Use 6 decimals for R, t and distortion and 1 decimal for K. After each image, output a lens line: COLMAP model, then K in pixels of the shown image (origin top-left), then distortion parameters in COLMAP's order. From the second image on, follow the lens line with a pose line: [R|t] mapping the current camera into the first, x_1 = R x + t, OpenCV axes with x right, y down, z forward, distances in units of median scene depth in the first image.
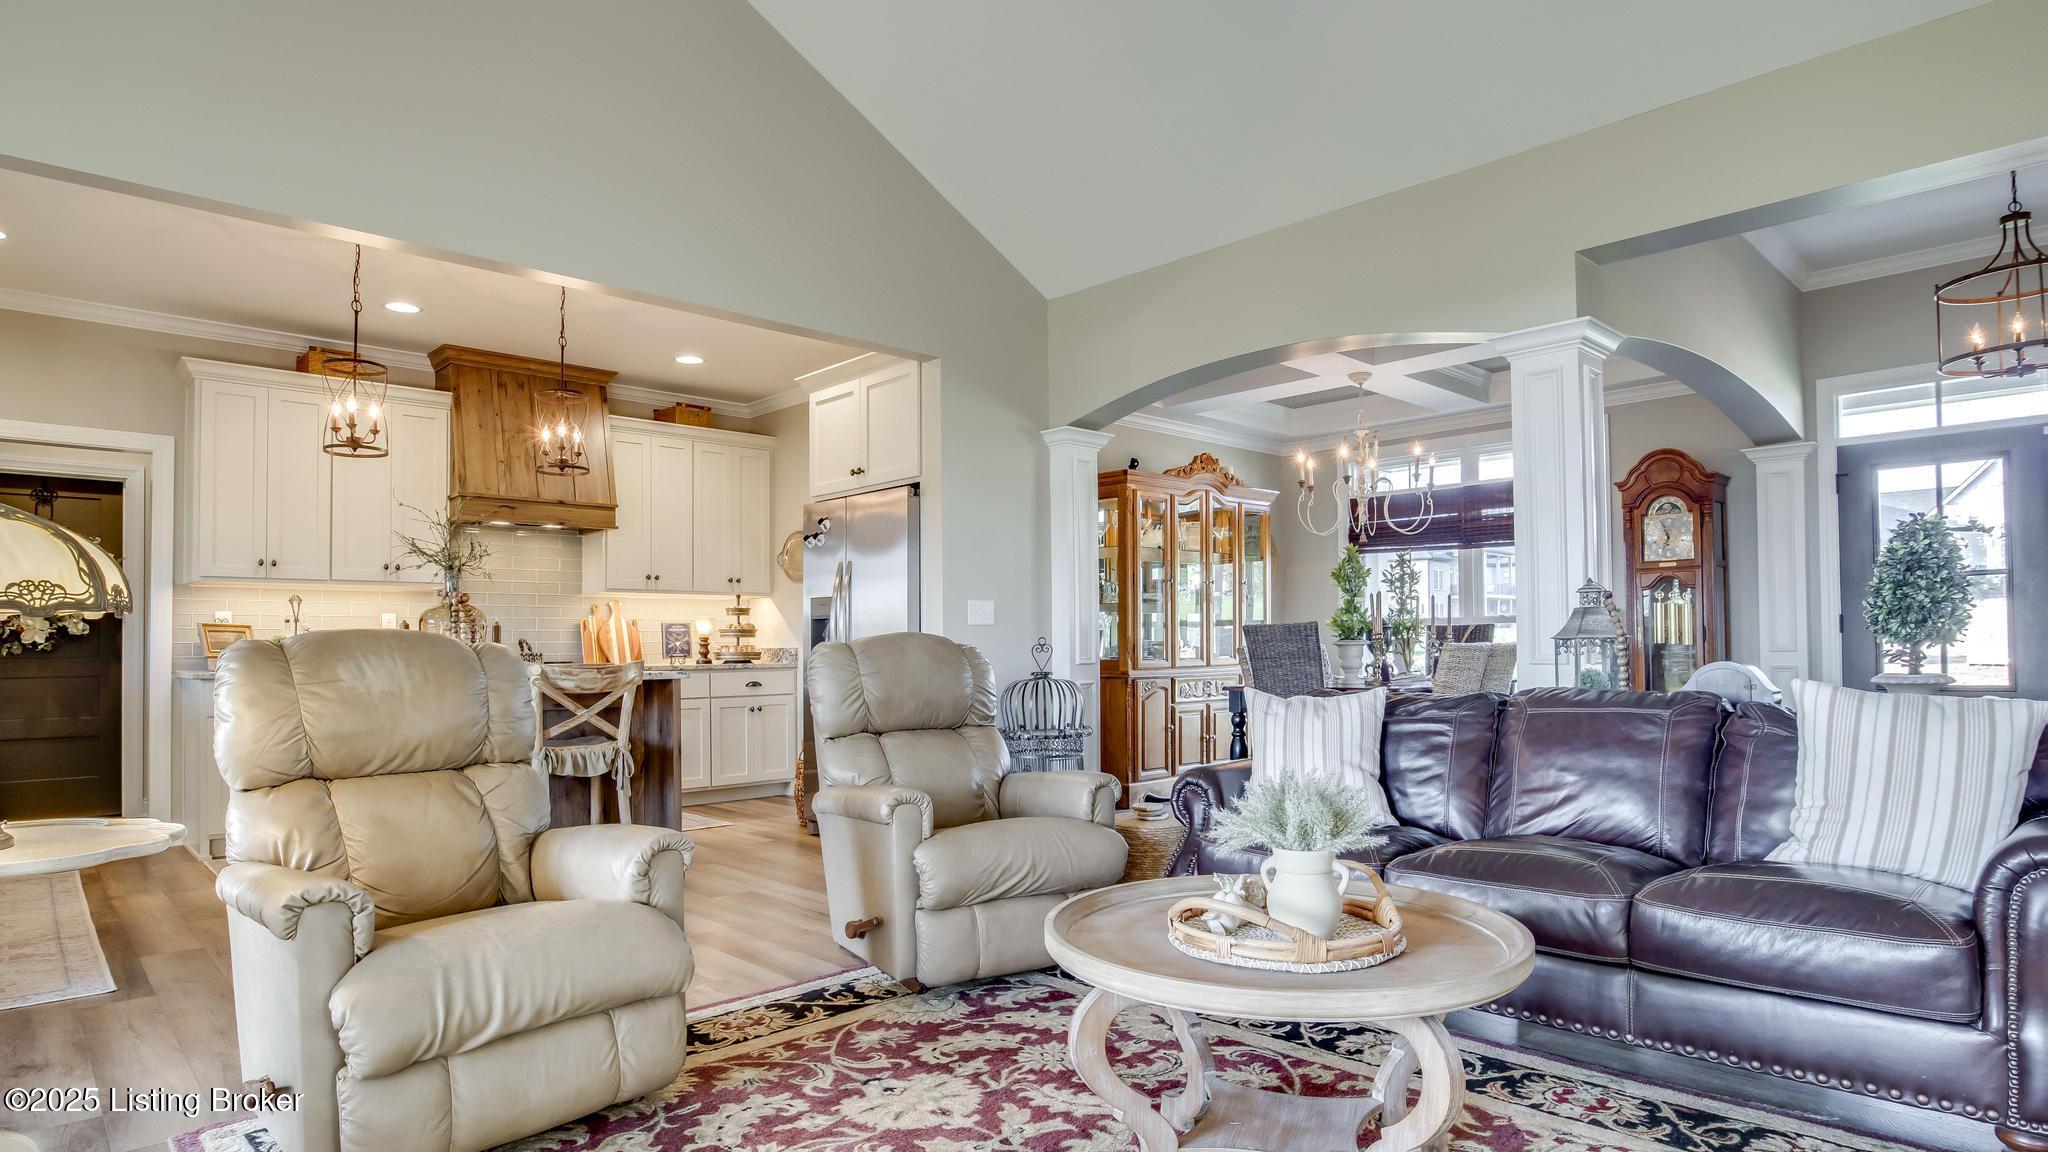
lens RADIAL K [[1144.5, 0, 1024.0], [0, 1144.5, 576.0], [0, 0, 1]] dist [0.000988, 0.000271]
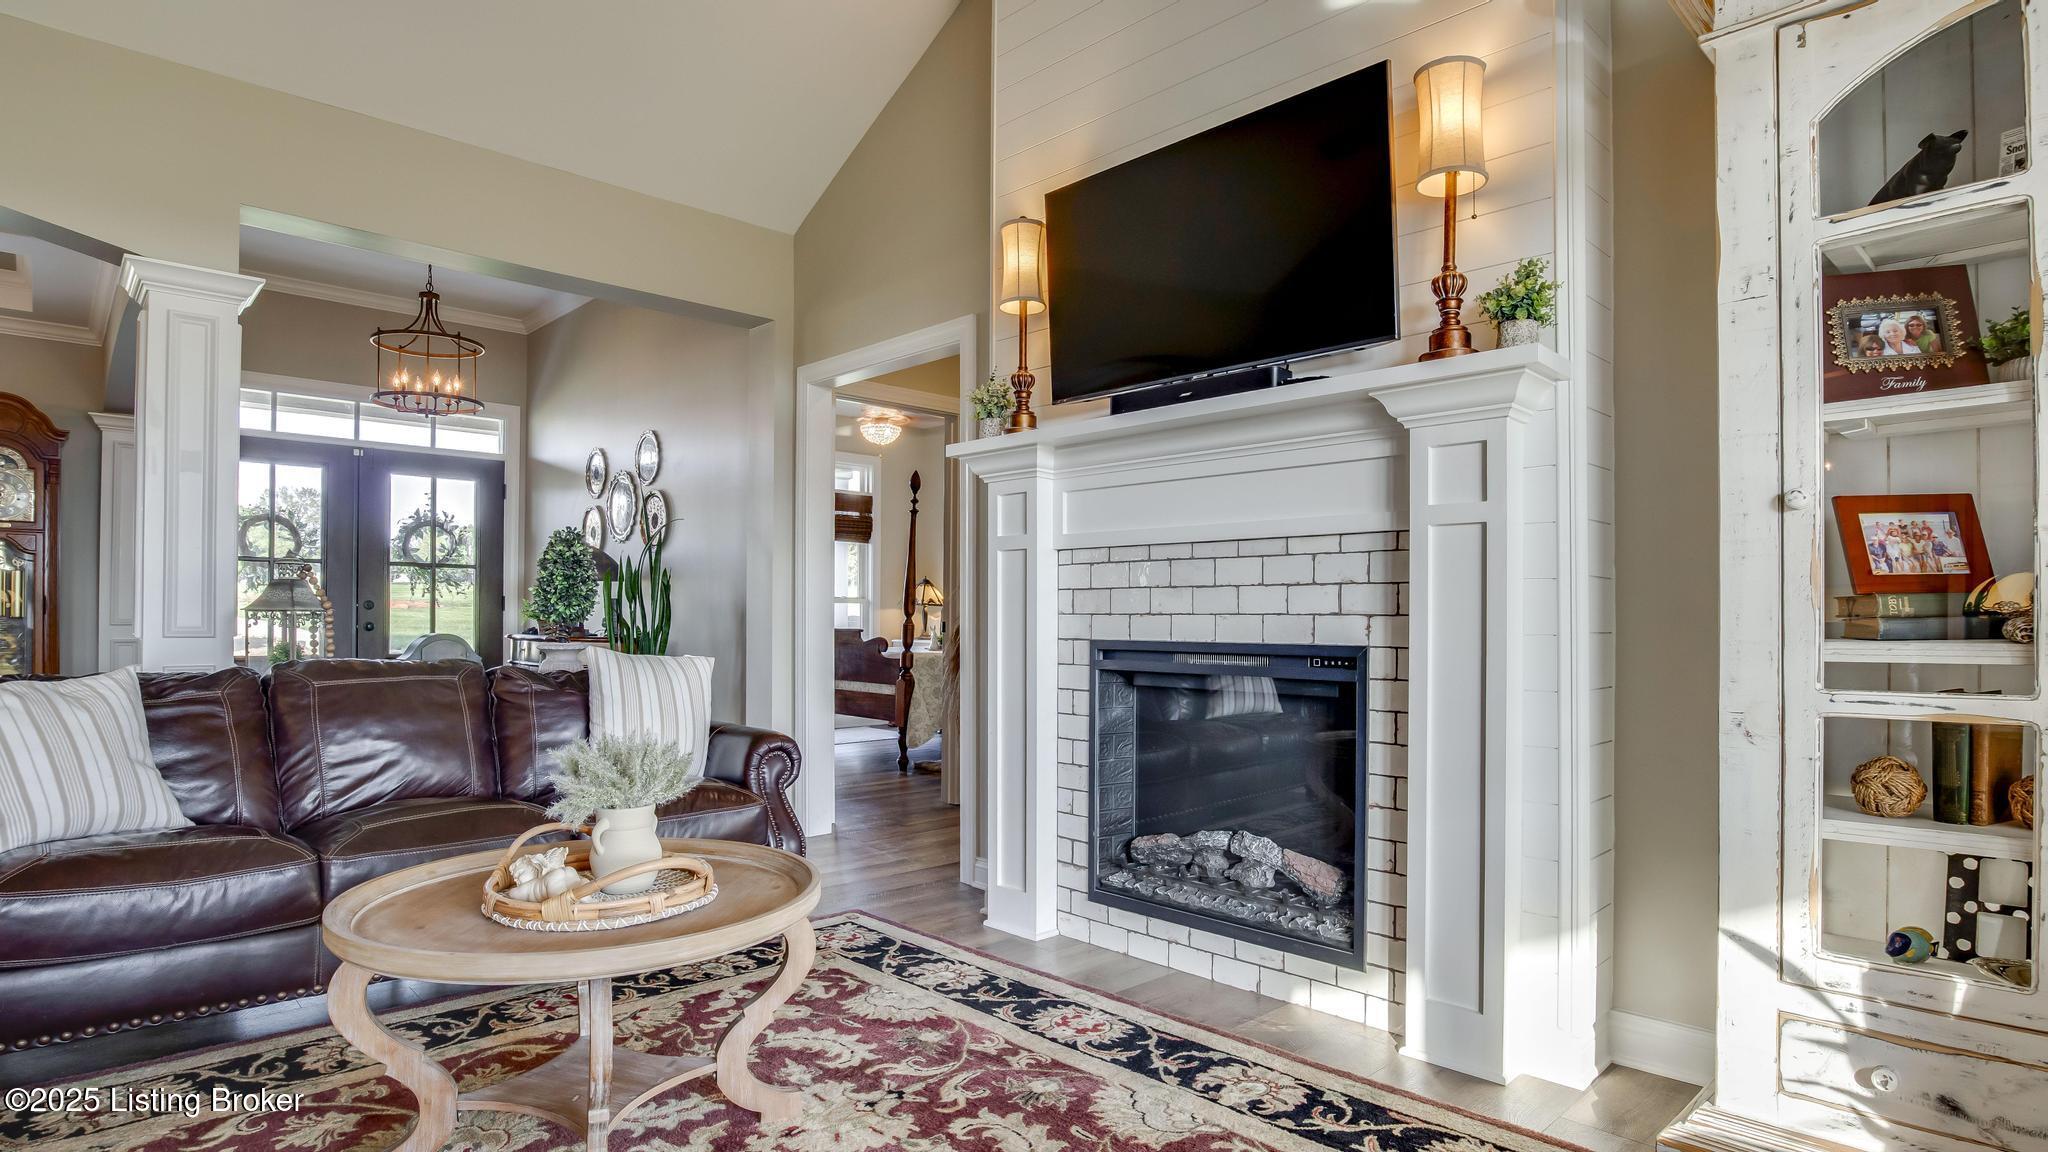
lens RADIAL K [[1079.8, 0, 1024.4], [0, 1079.8, 599.1], [0, 0, 1]] dist [0.000107, 0.000086]
pose [[0.020038, 0.029768, 0.999356, -0.493134], [-0.067721, 0.997301, -0.028349, 0.033306], [-0.997503, -0.067109, 0.021999, 0.412482]]
